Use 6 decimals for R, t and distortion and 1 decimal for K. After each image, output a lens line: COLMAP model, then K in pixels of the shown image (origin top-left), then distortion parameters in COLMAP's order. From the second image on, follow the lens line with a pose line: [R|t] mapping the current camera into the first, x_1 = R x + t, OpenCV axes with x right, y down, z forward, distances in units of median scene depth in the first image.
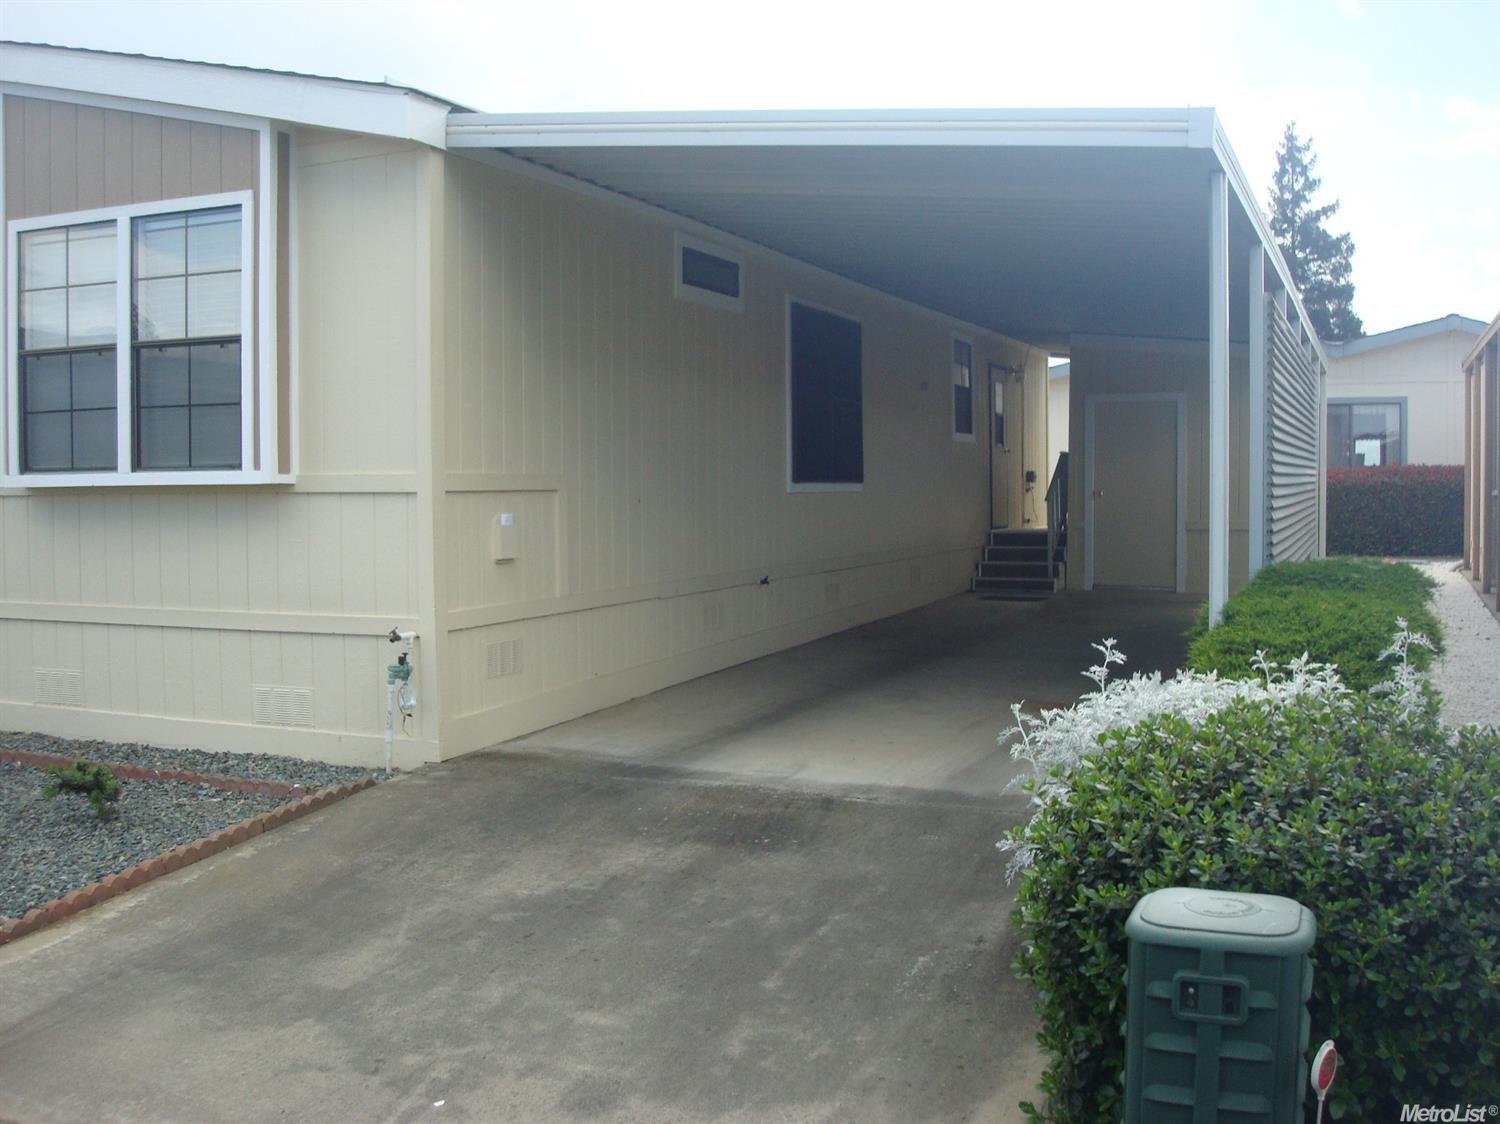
lens RADIAL K [[1526.6, 0, 752.9], [0, 1526.6, 551.6], [0, 0, 1]] dist [-0.089924, 0.000000]
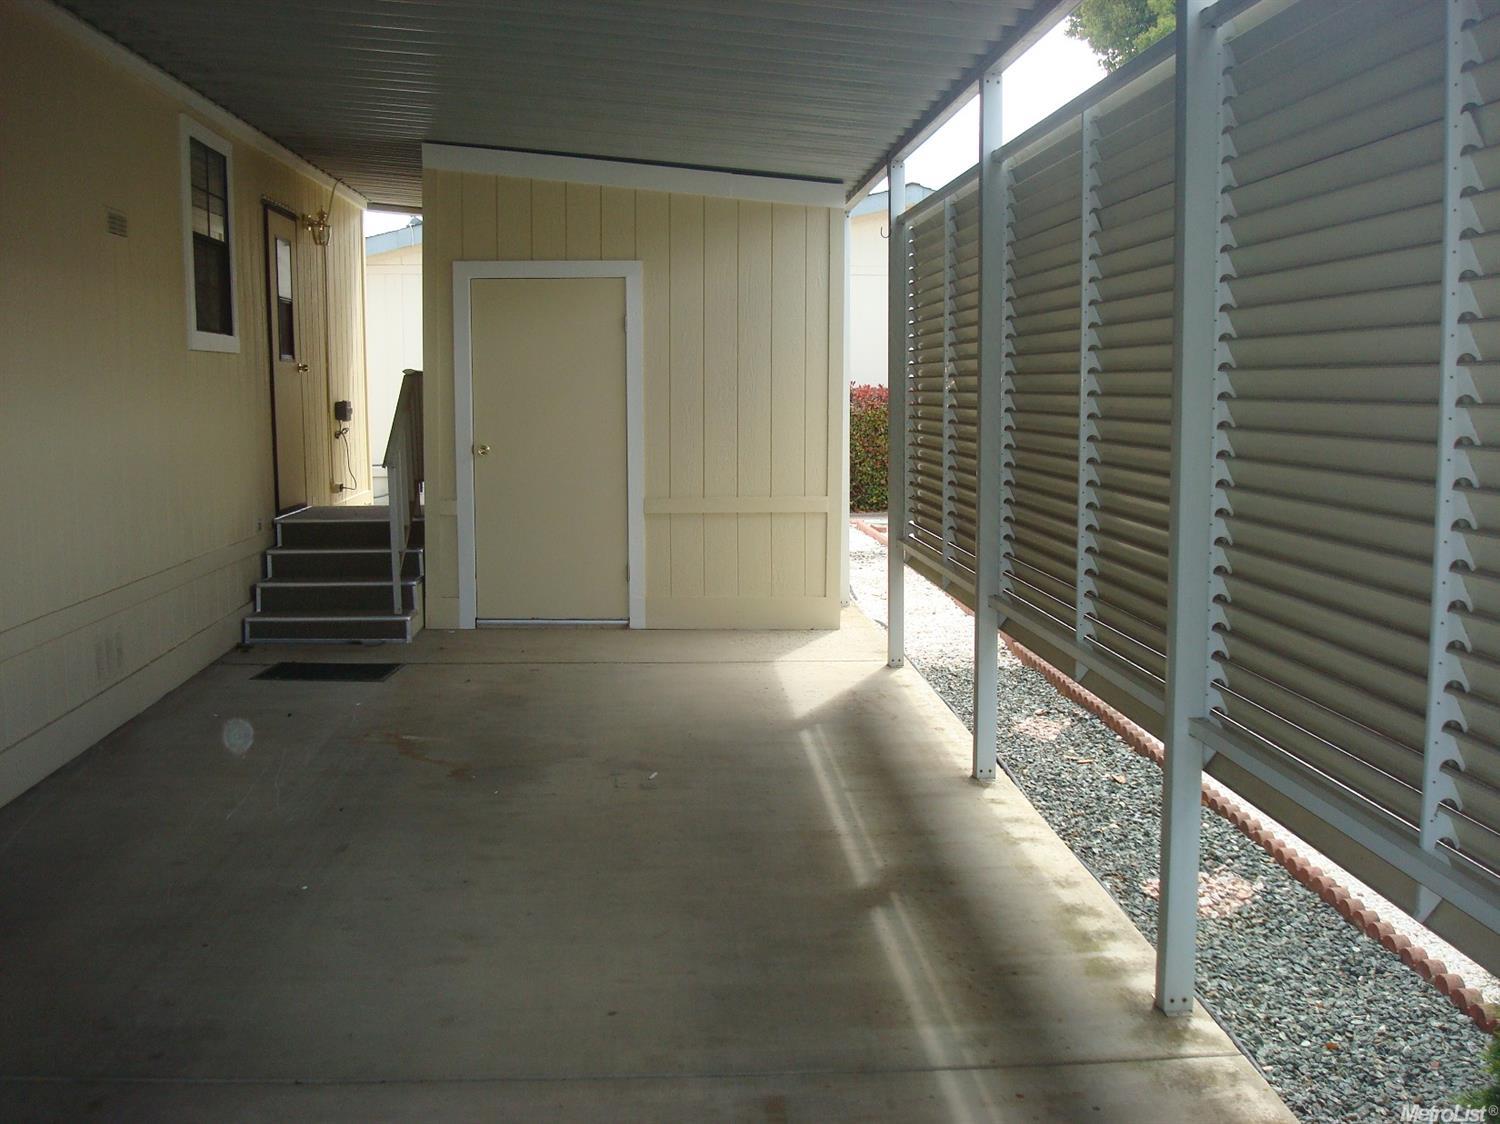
lens RADIAL K [[1526.6, 0, 753.0], [0, 1526.6, 555.6], [0, 0, 1]] dist [-0.089924, 0.000000]
pose [[0.894851, -0.046325, 0.443954, 0.074003], [0.019650, 0.997724, 0.064503, -0.033496], [-0.445931, -0.048996, 0.893725, 0.479720]]
